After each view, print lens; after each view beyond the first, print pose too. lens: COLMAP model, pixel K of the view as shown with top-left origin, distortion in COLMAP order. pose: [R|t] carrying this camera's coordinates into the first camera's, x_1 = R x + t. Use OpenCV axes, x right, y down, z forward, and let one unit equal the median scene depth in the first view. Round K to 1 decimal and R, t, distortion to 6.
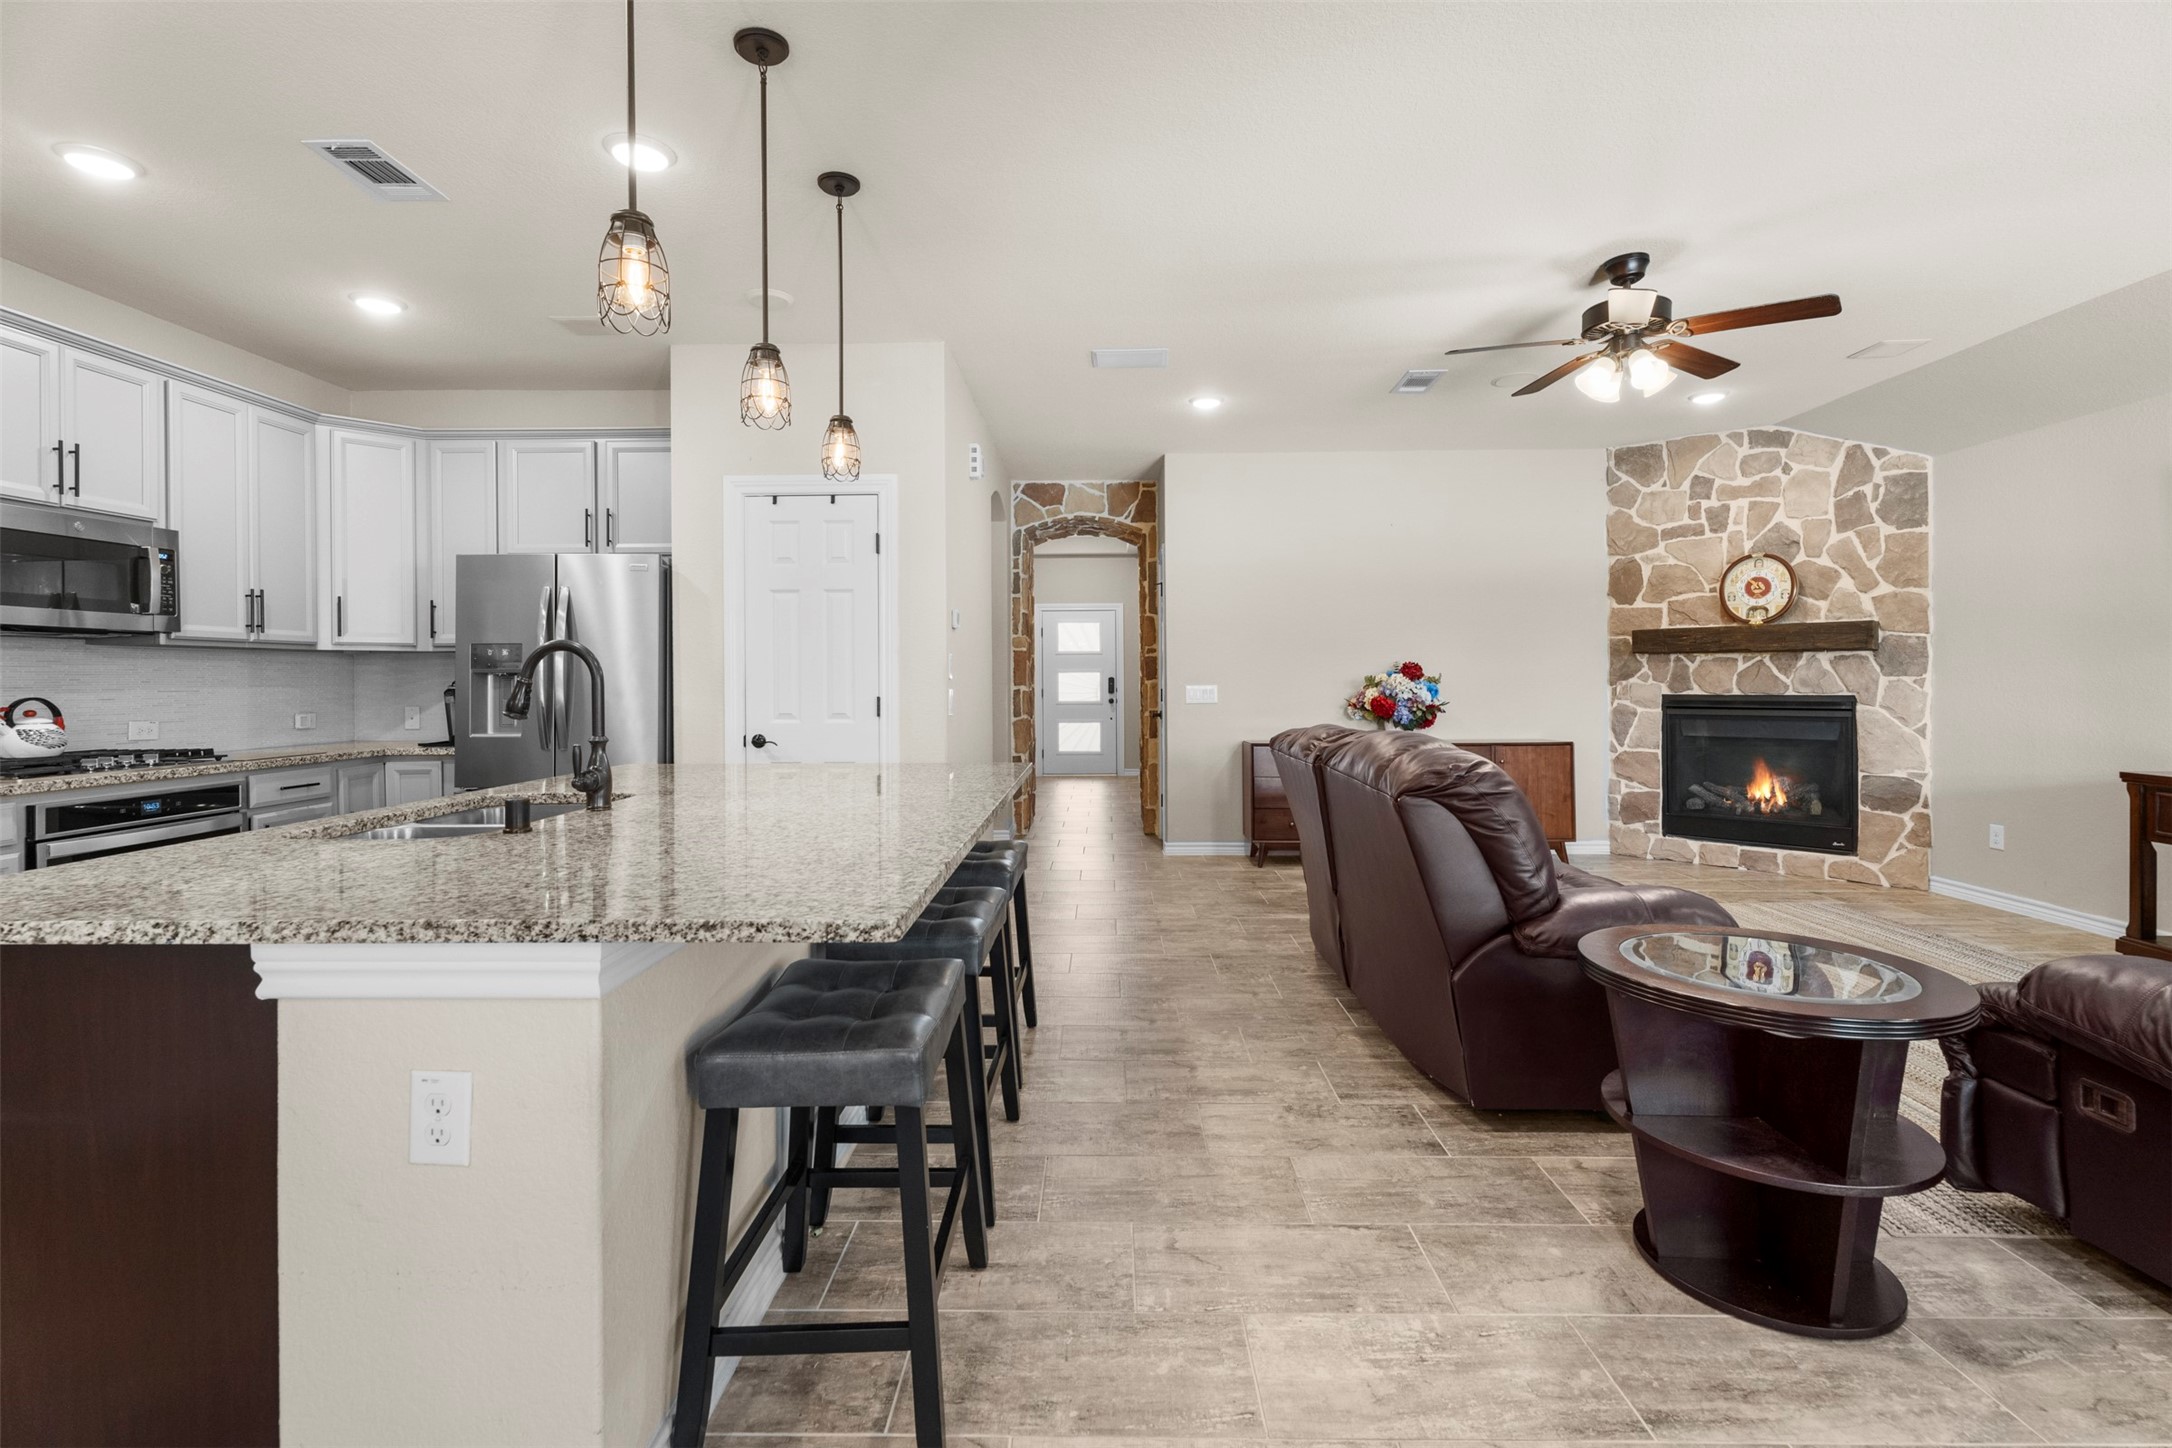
lens RADIAL K [[977.0, 0, 1089.4], [0, 977.0, 682.6], [0, 0, 1]] dist [0.001720, 0.000123]
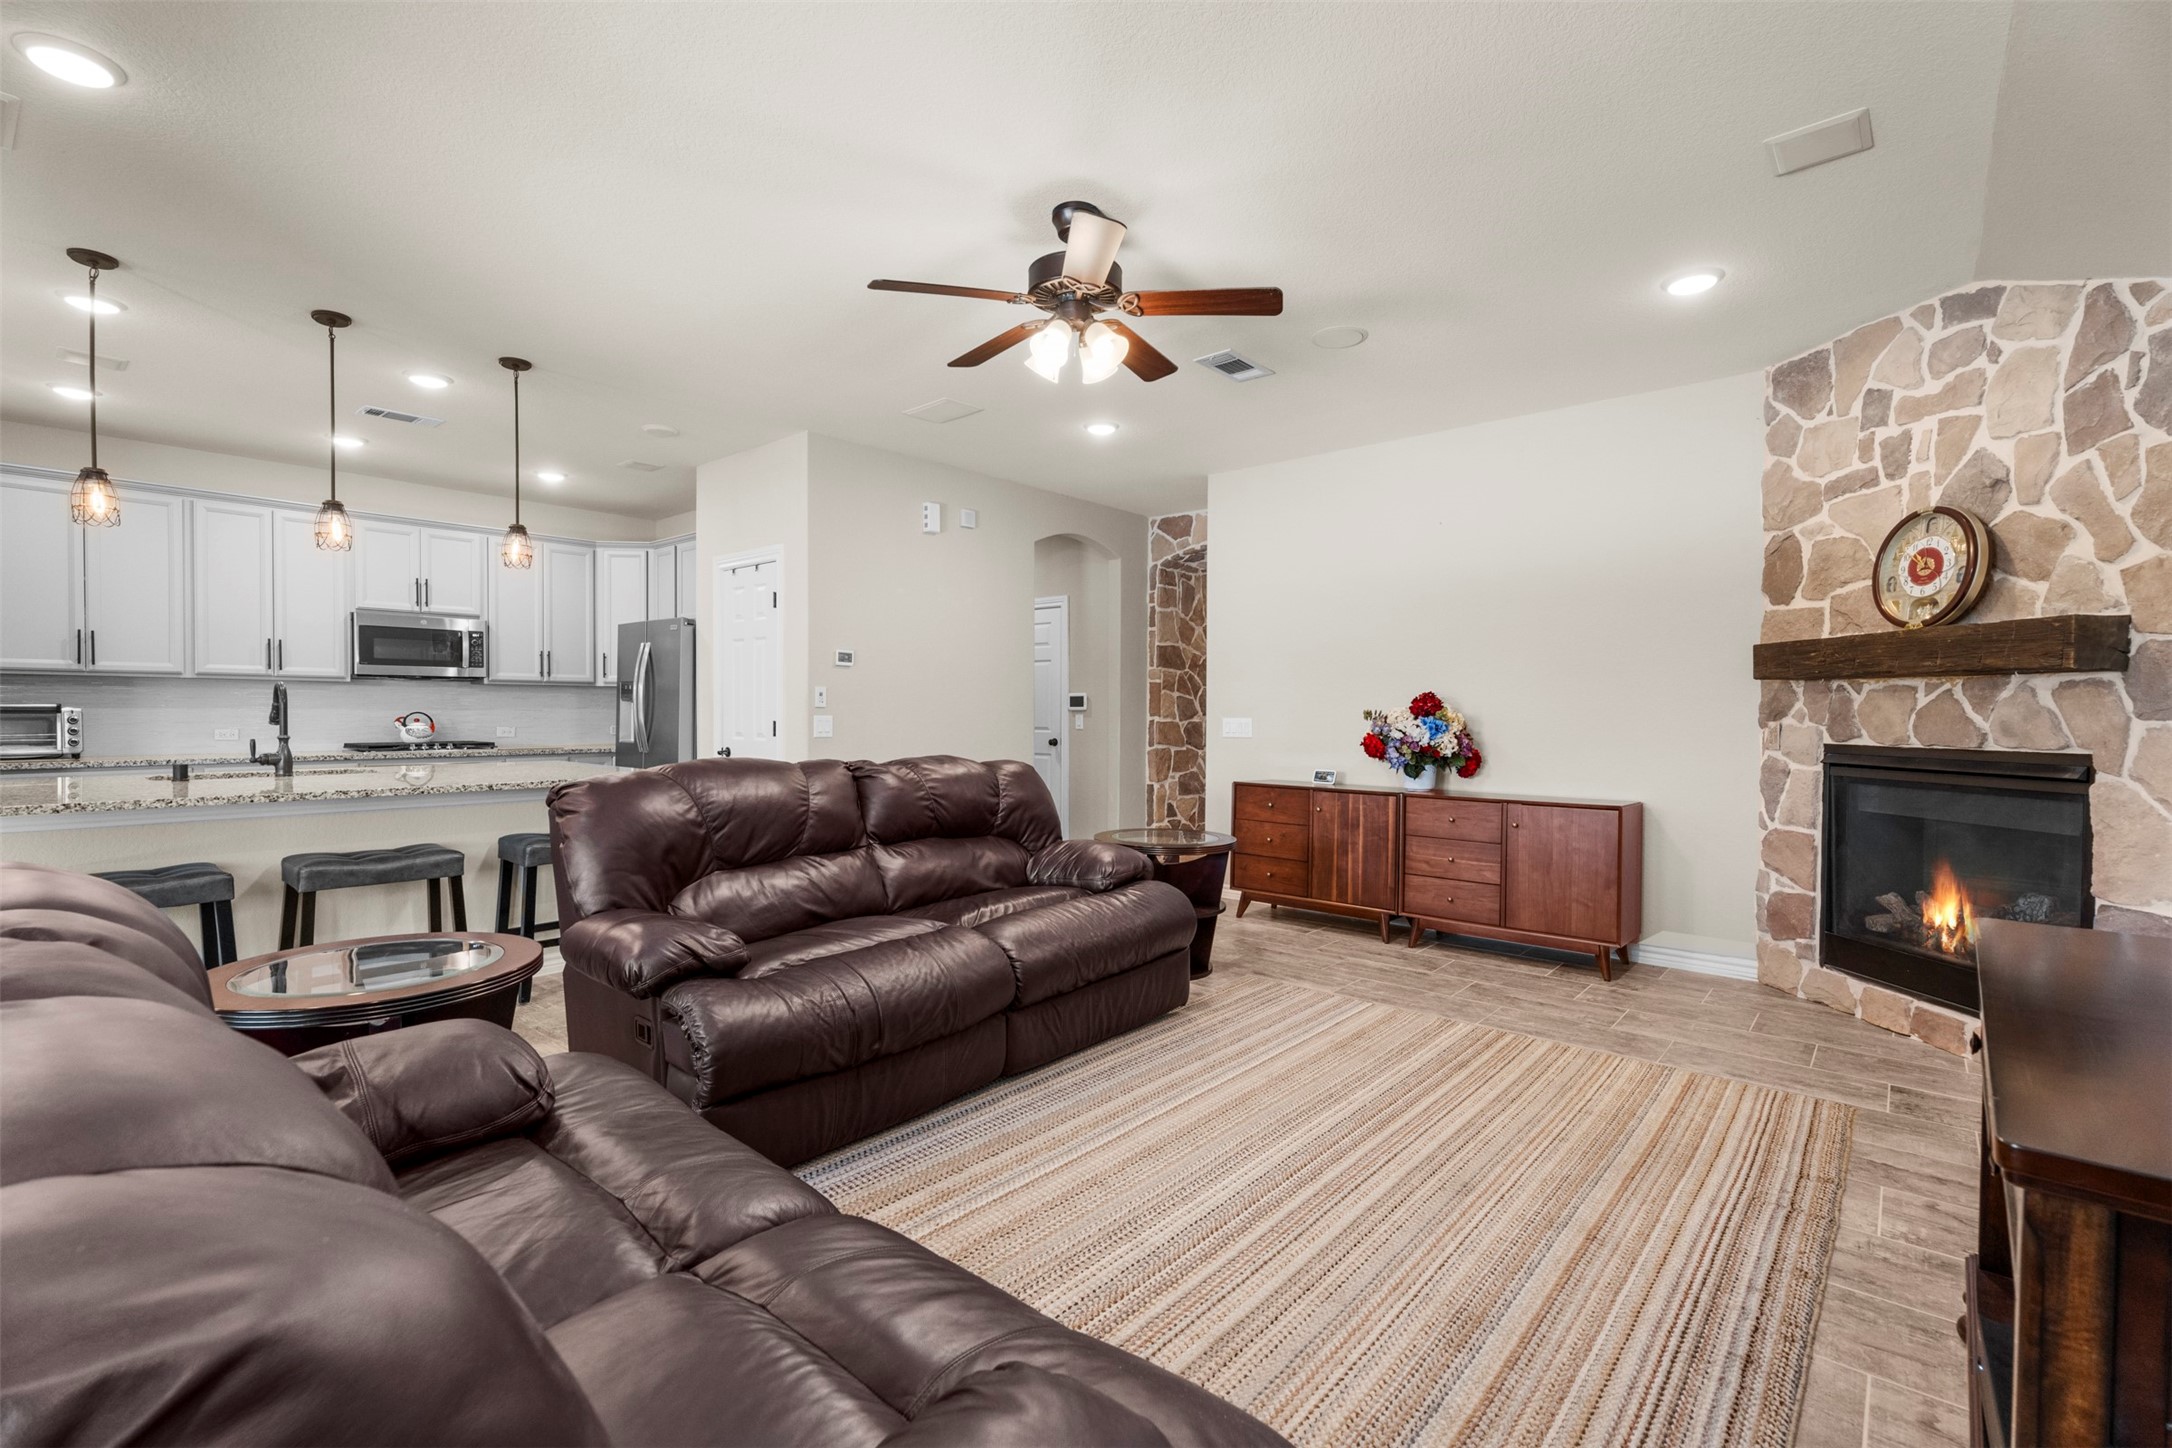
lens RADIAL K [[961.5, 0, 1086.0], [0, 961.5, 724.0], [0, 0, 1]] dist [0.000358, -0.000352]
pose [[0.764406, 0.020083, -0.644422, 0.833909], [-0.013286, 0.999793, 0.015398, -0.005461], [0.644598, -0.003209, 0.764515, 0.285477]]
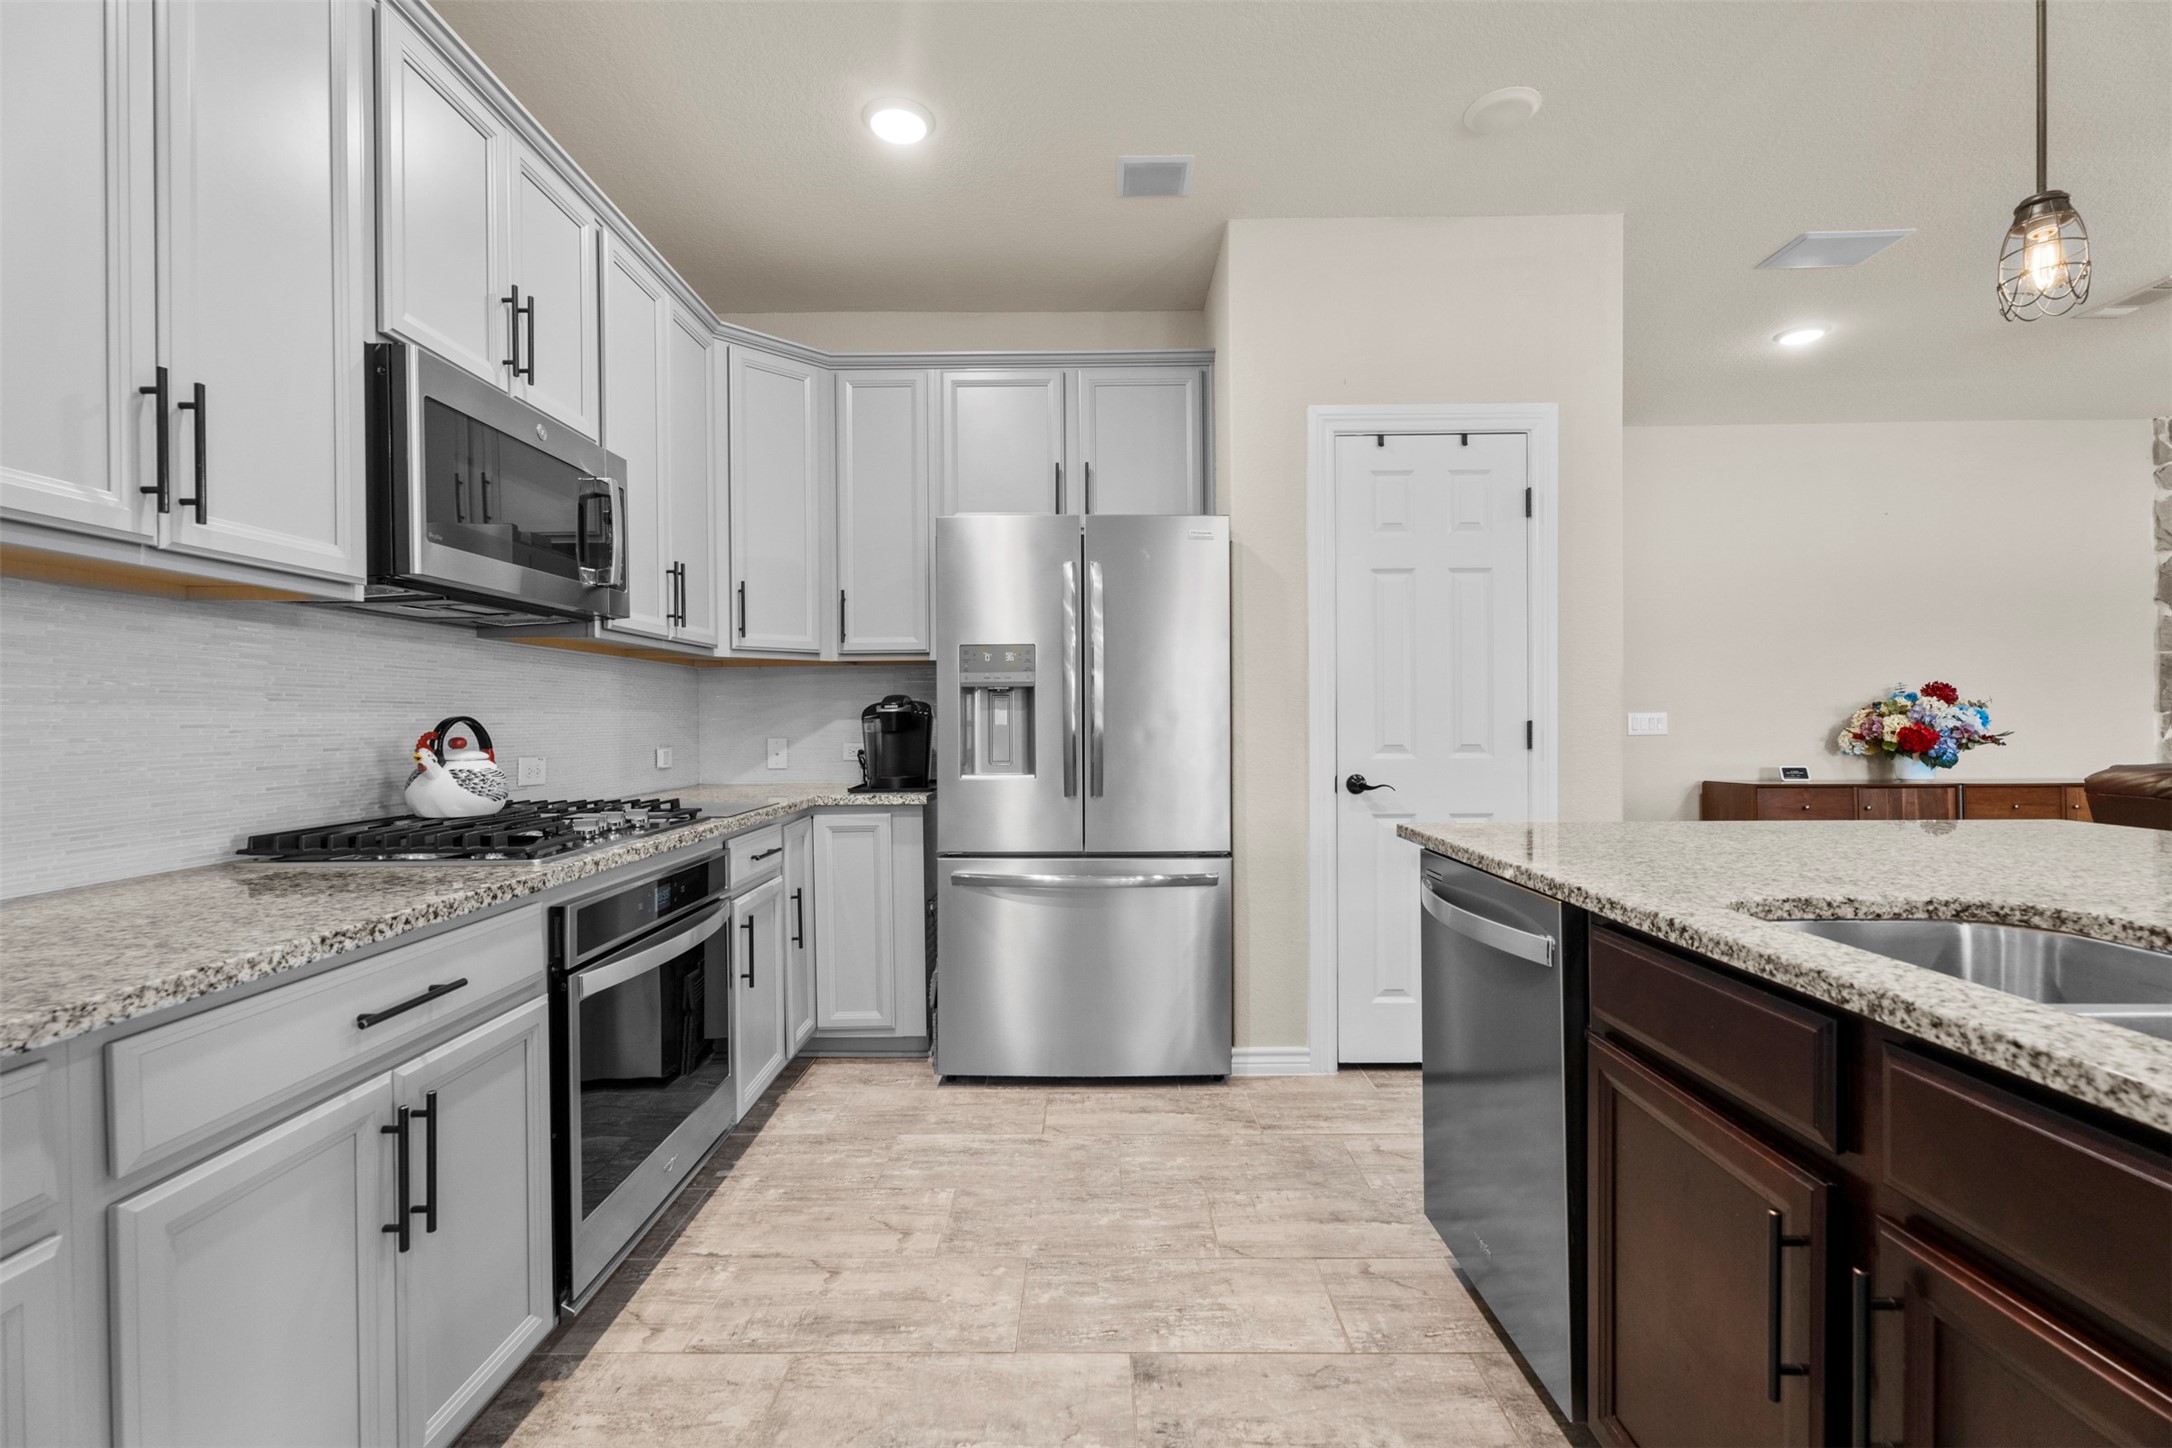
lens RADIAL K [[956.0, 0, 1091.3], [0, 956.0, 726.5], [0, 0, 1]] dist [0.011112, -0.003814]
pose [[0.999982, -0.002079, 0.005698, -0.491324], [0.002057, 0.999990, 0.004017, 0.013982], [-0.005706, -0.004005, 0.999976, 0.286482]]
